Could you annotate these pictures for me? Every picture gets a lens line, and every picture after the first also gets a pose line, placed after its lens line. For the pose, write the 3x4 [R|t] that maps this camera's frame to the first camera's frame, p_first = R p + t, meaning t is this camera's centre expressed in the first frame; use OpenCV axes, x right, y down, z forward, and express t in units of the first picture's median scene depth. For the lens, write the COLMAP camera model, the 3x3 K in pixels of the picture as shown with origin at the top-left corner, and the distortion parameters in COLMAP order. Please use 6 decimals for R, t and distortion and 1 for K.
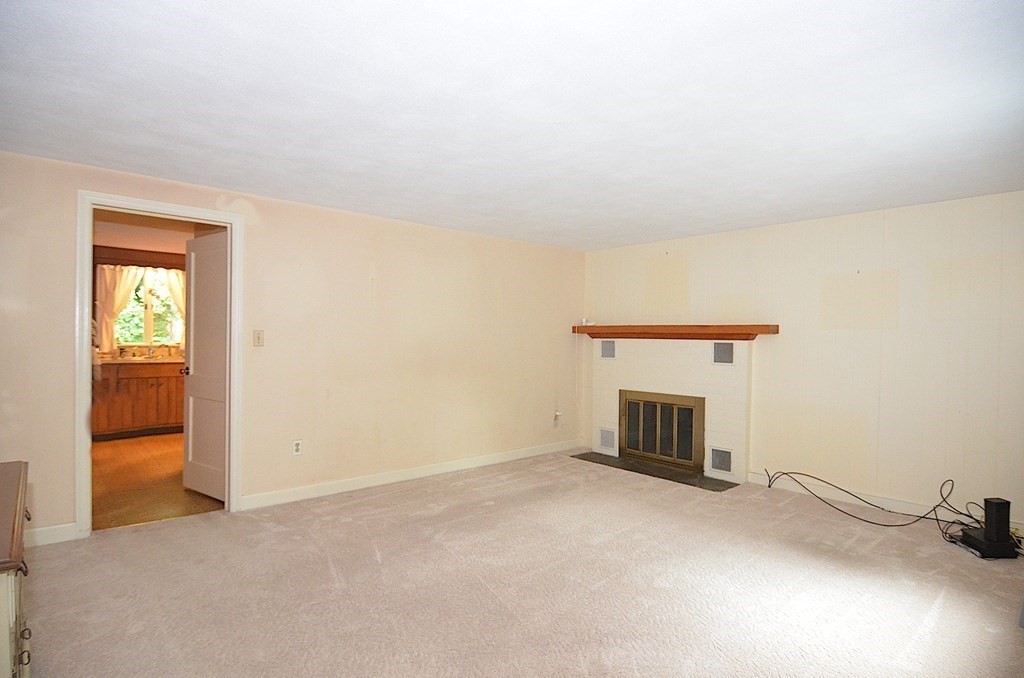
lens RADIAL K [[542.5, 0, 511.5], [0, 542.5, 341.0], [0, 0, 1]] dist [-0.003144, -0.000603]
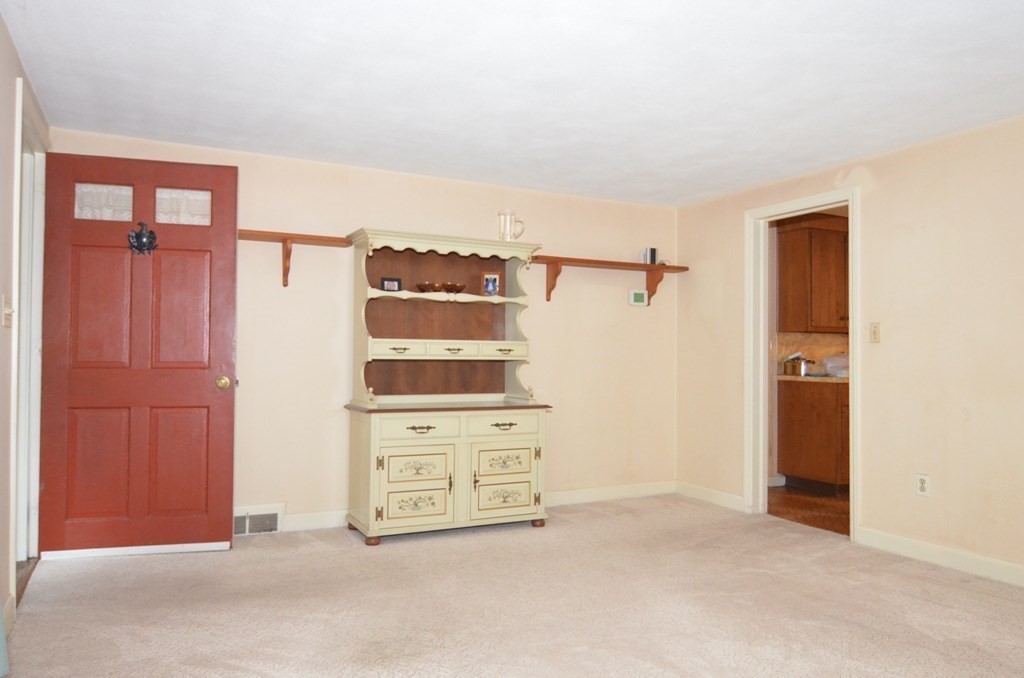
lens RADIAL K [[741.0, 0, 511.5], [0, 741.0, 340.4], [0, 0, 1]] dist [-0.001130, -0.000385]
pose [[-0.249771, -0.033296, -0.967732, 0.712494], [-0.009562, 0.999445, -0.031919, 0.045134], [0.968258, 0.001281, -0.249950, 0.751238]]
